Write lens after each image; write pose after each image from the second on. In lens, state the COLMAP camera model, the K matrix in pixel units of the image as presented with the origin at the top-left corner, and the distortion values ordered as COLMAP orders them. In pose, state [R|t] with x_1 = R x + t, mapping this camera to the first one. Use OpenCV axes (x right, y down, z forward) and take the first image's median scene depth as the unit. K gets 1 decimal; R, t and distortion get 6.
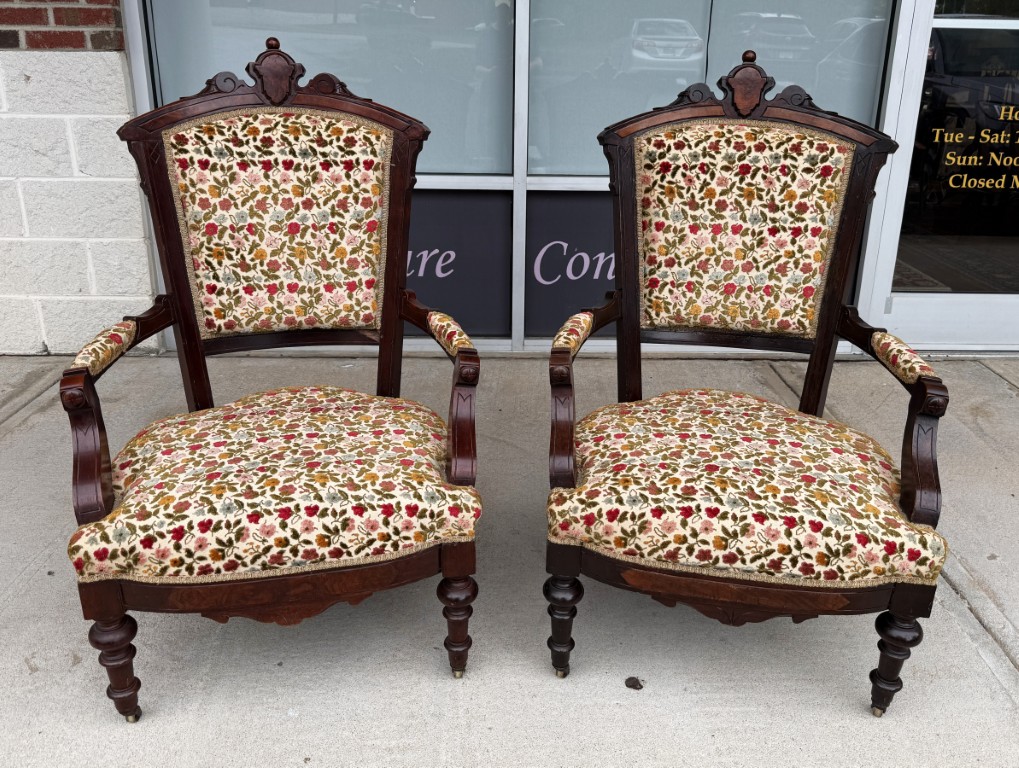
lens RADIAL K [[848.1, 0, 521.4], [0, 848.1, 348.2], [0, 0, 1]] dist [0.188758, -0.391319]
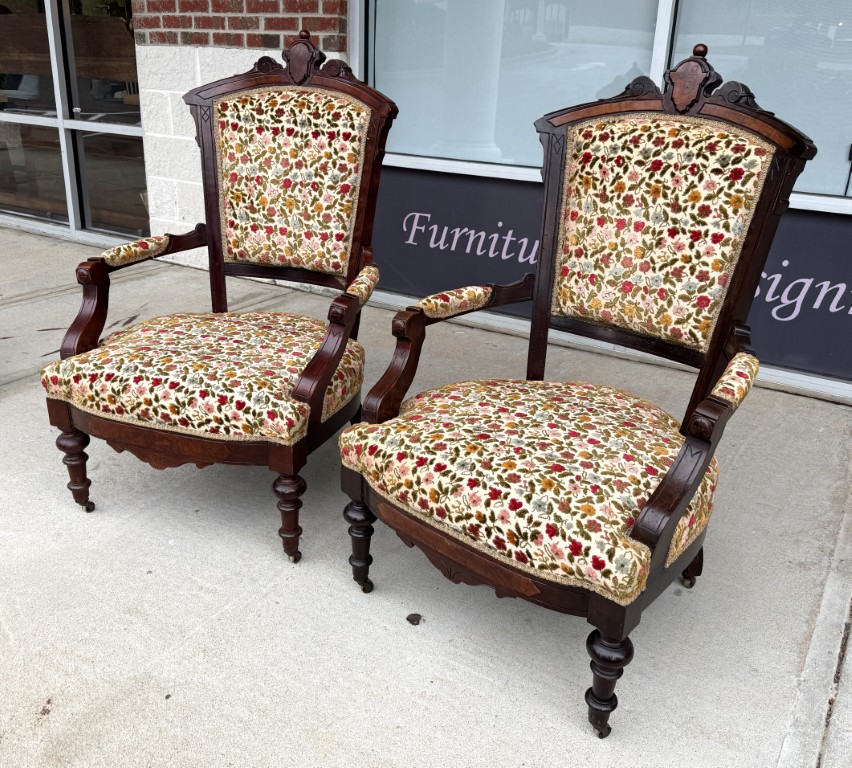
lens RADIAL K [[795.0, 0, 437.7], [0, 795.0, 355.1], [0, 0, 1]] dist [0.216398, -0.497399]
pose [[0.849469, 0.195220, -0.490195, 0.541602], [-0.194627, 0.979456, 0.052793, 0.000829], [0.490430, 0.050559, 0.870013, 0.098897]]
